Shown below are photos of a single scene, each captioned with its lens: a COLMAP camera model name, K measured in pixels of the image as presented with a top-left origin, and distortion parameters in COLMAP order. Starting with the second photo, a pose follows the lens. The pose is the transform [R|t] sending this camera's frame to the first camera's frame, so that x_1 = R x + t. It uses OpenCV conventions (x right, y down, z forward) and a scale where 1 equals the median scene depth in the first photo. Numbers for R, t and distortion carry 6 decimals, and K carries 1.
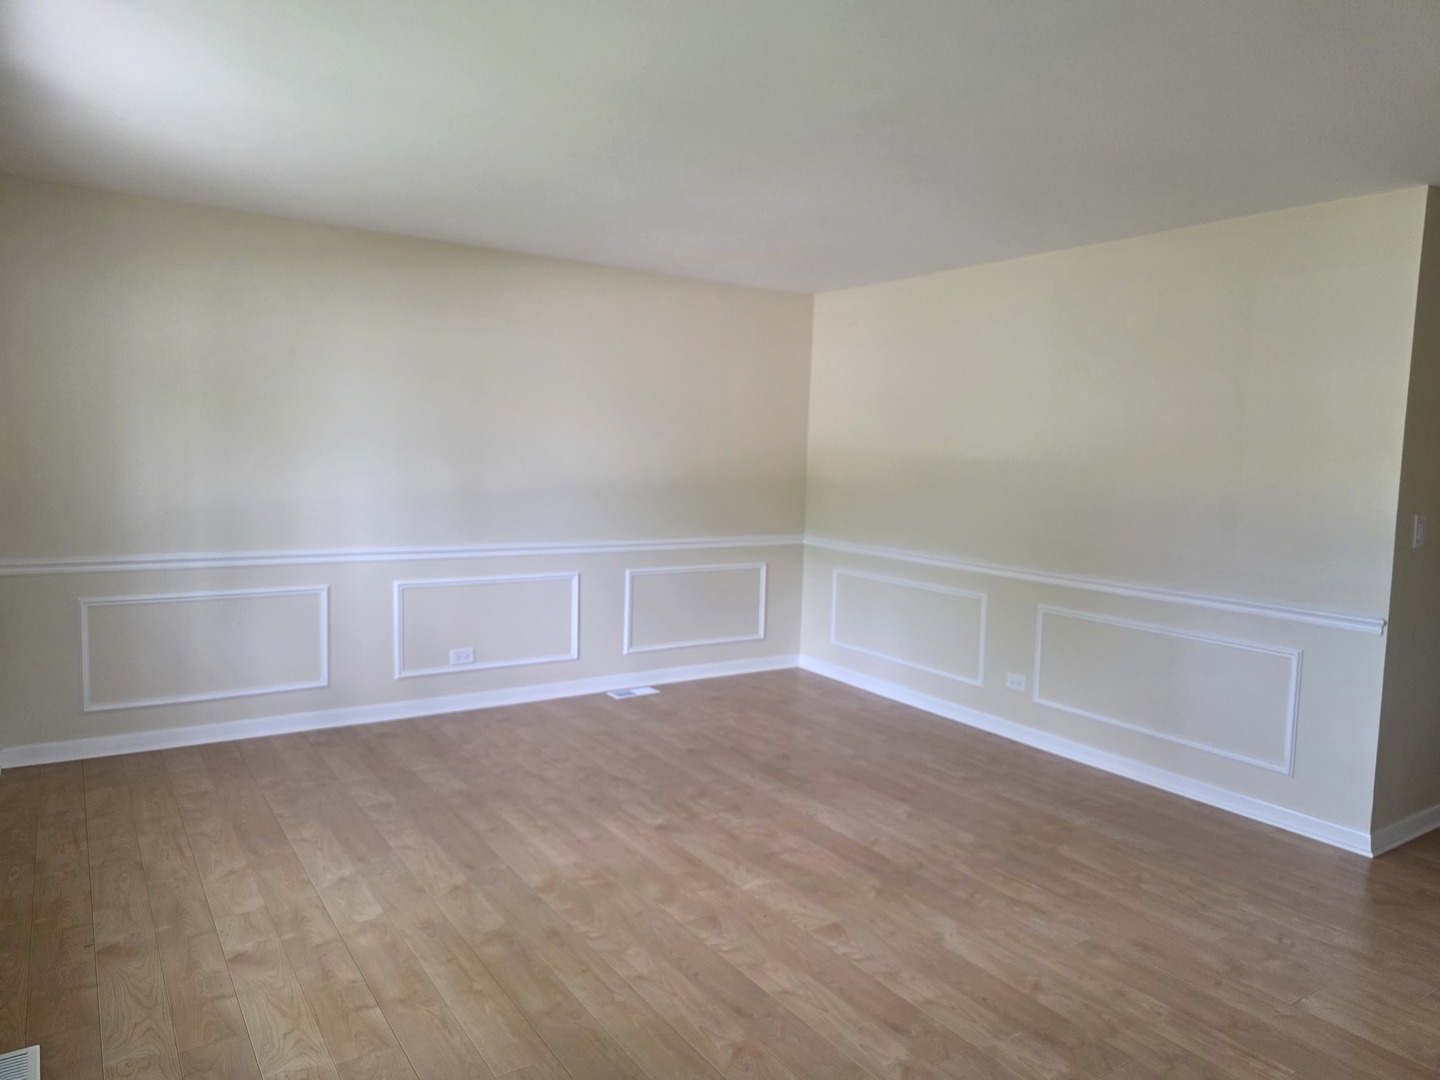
lens RADIAL K [[967.2, 0, 712.5], [0, 967.2, 538.1], [0, 0, 1]] dist [0.042954, -0.039999]
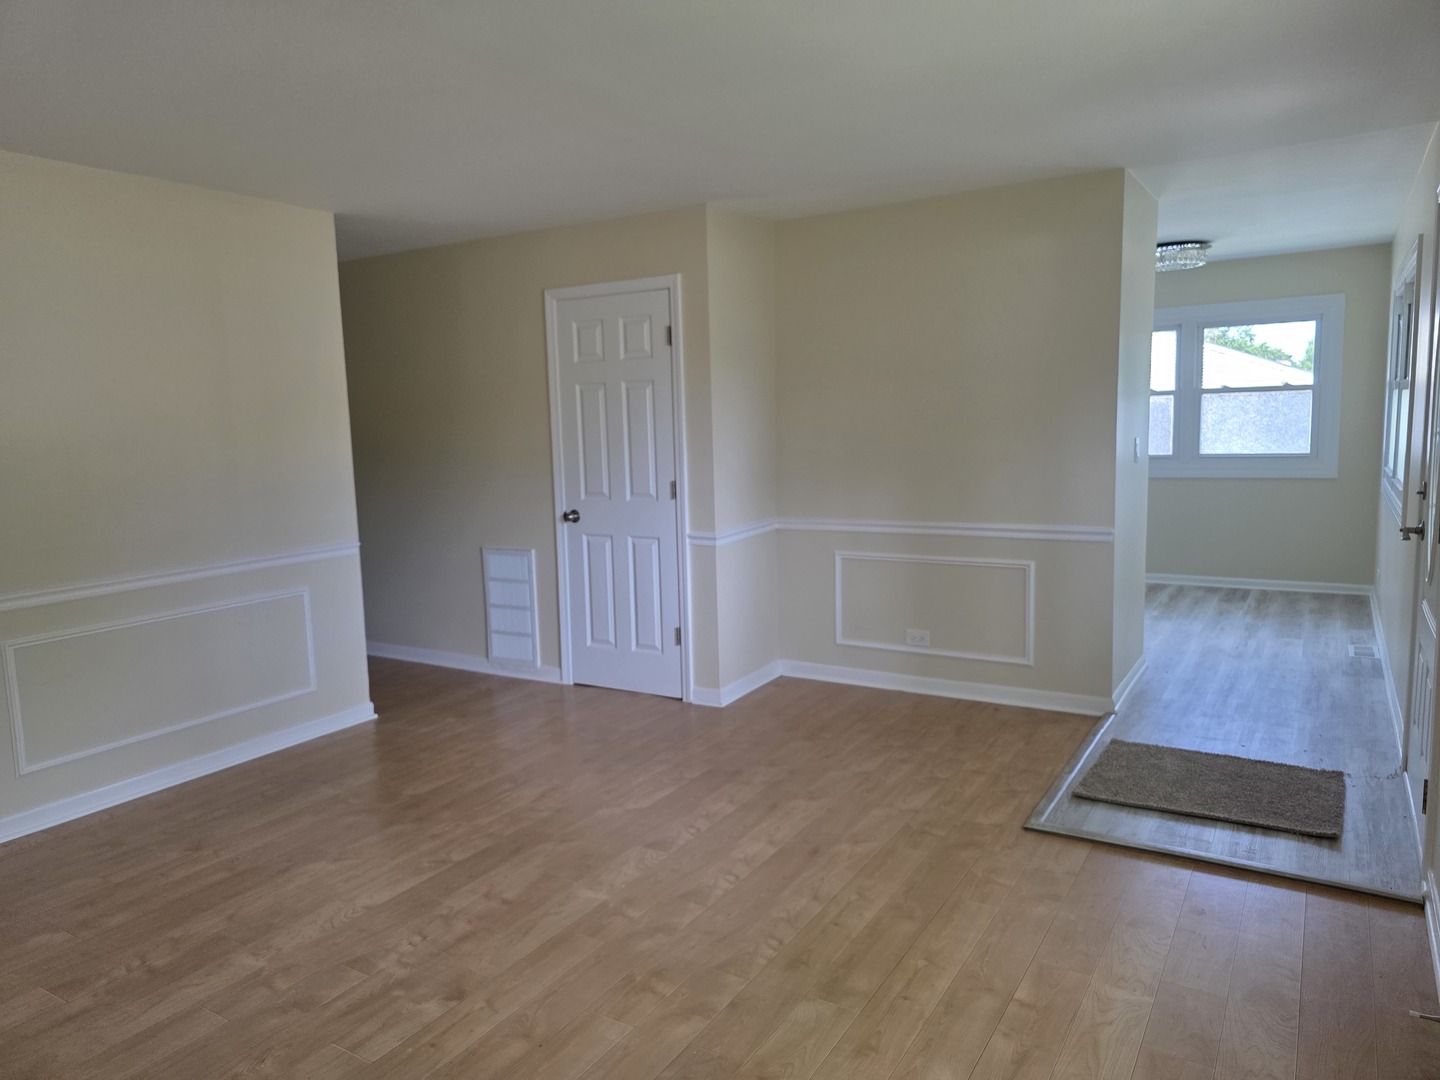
lens RADIAL K [[967.2, 0, 716.8], [0, 967.2, 535.1], [0, 0, 1]] dist [0.042954, -0.039999]
pose [[-0.410598, -0.125892, 0.903084, -0.805462], [0.104926, 0.977320, 0.183946, -0.133726], [-0.905759, 0.170284, -0.388077, 1.216954]]
